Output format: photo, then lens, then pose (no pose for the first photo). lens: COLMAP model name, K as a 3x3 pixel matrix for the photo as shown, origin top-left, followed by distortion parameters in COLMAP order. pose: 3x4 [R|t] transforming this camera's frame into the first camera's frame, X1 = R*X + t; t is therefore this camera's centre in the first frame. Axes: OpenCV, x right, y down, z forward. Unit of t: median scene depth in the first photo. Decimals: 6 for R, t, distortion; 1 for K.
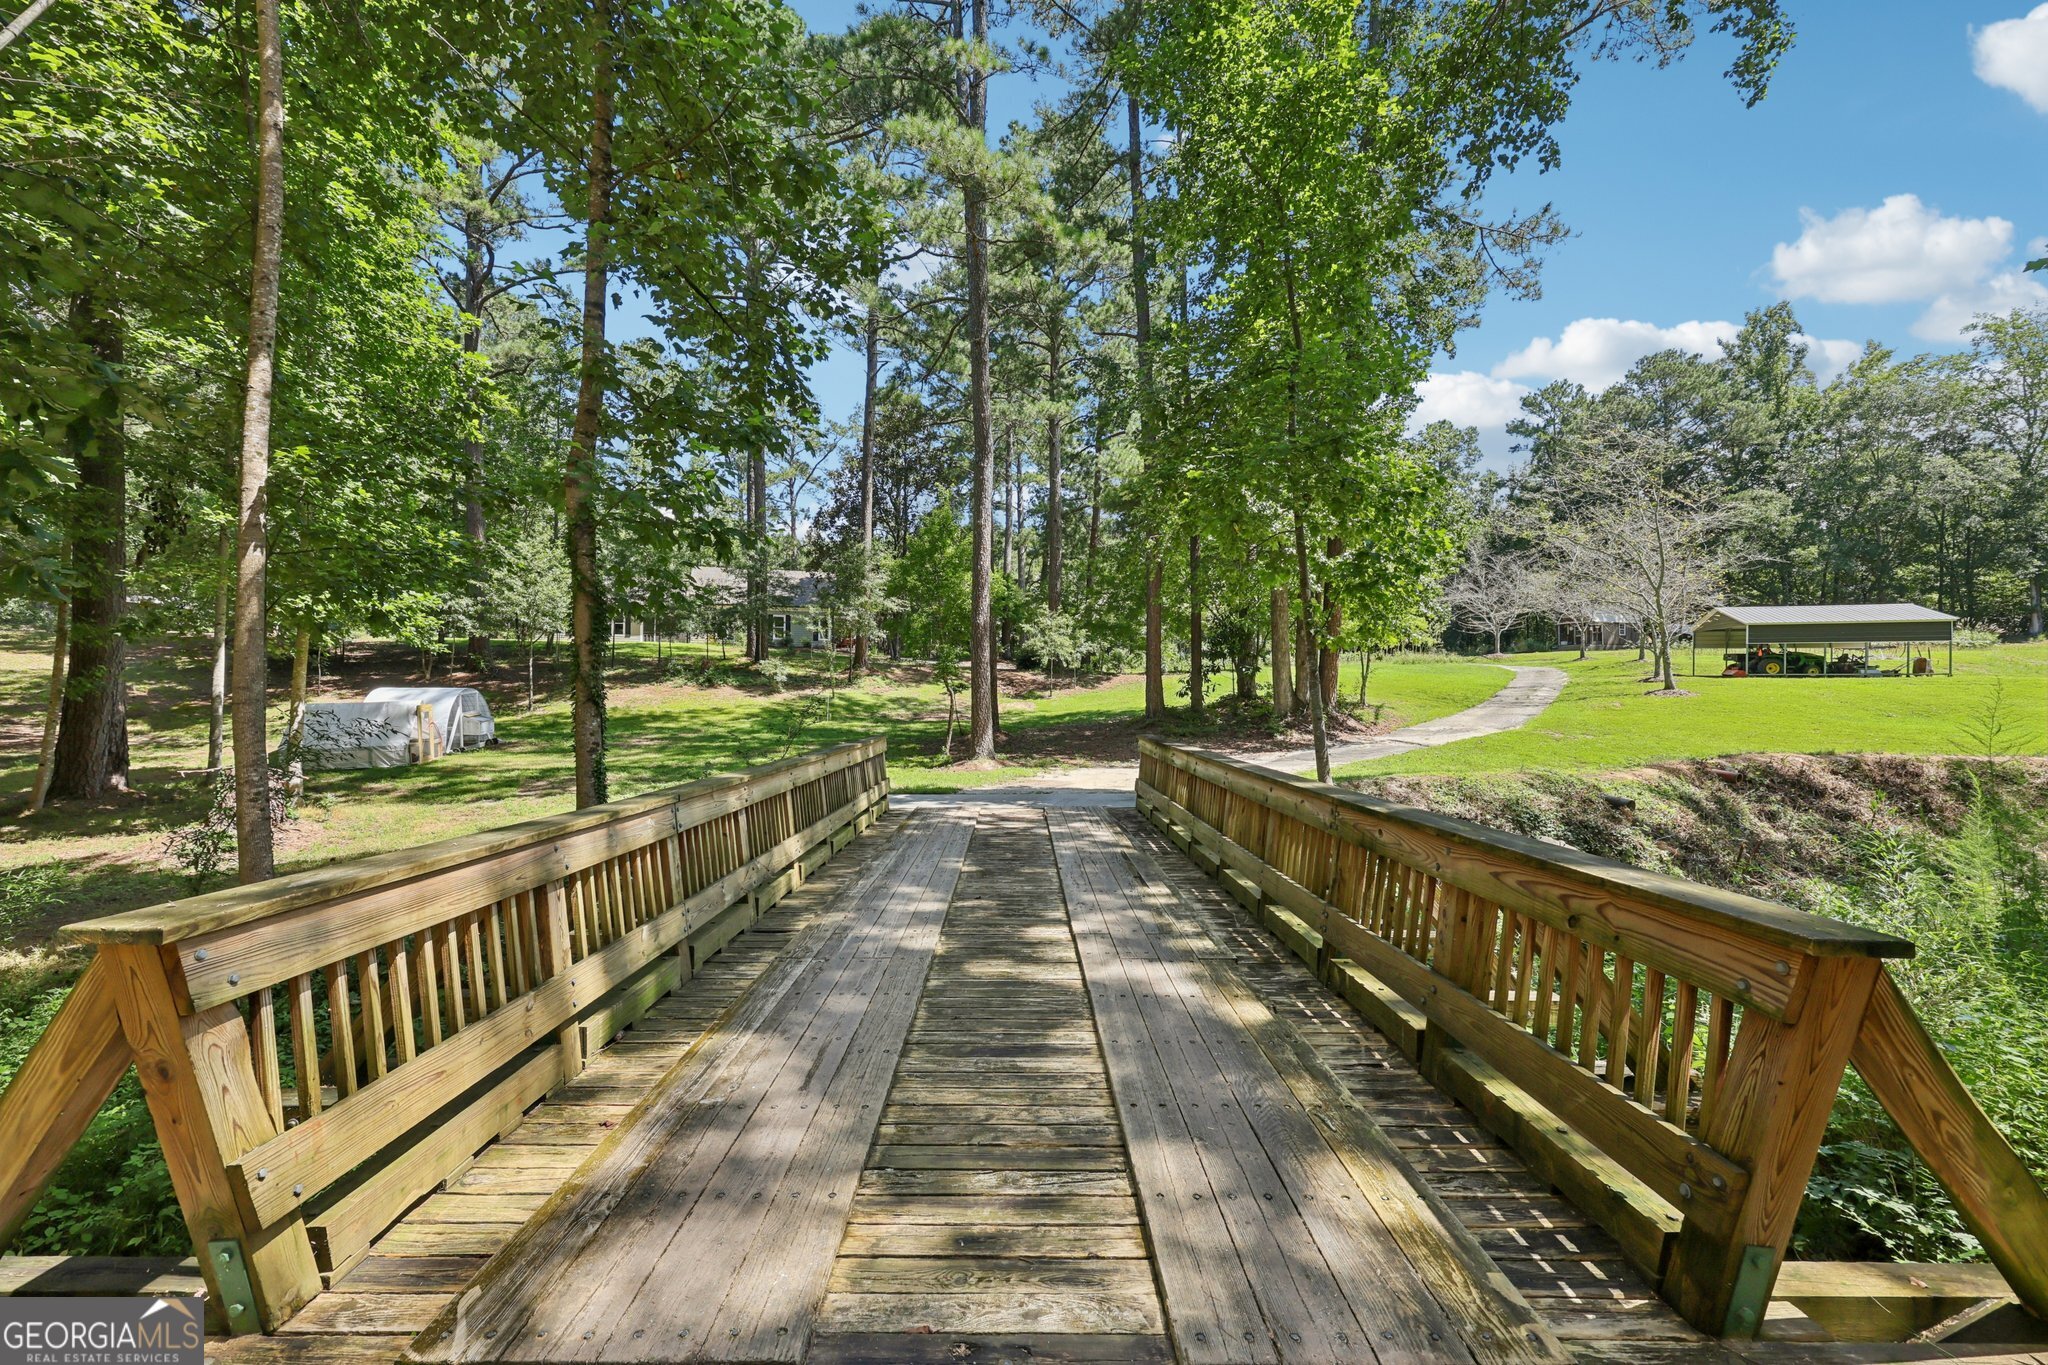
lens RADIAL K [[831.2, 0, 1017.5], [0, 831.2, 687.7], [0, 0, 1]] dist [0.000172, -0.000006]
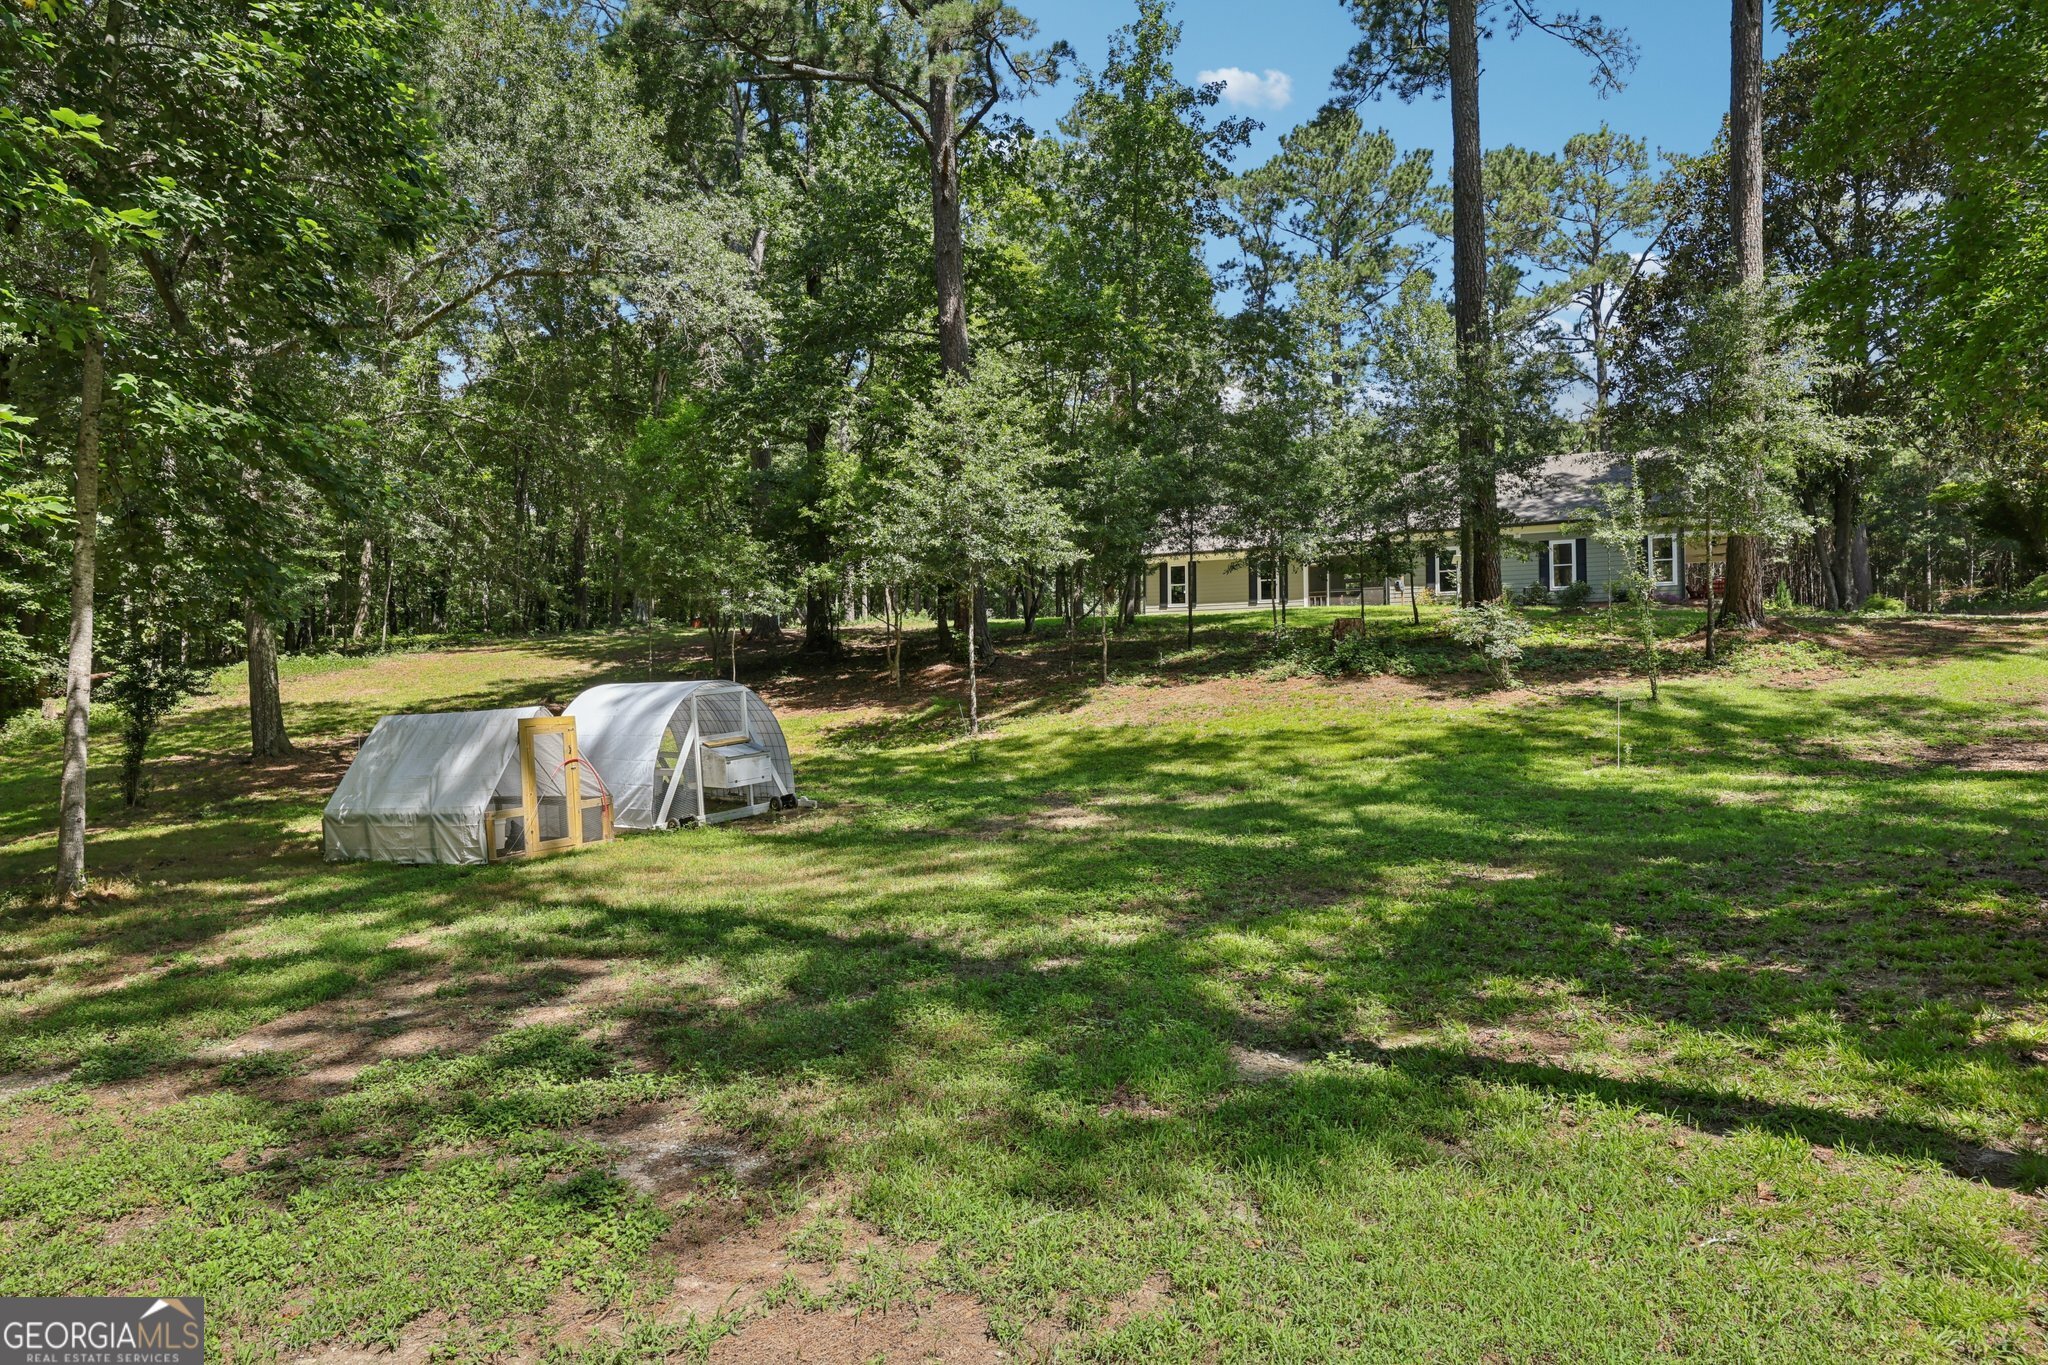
lens RADIAL K [[1256.7, 0, 1016.5], [0, 1256.7, 683.8], [0, 0, 1]] dist [-0.015024, 0.000896]
pose [[0.749591, -0.023538, -0.661483, -0.070395], [0.014353, 0.999711, -0.019309, 0.011660], [0.661746, 0.004979, 0.749712, 0.405345]]
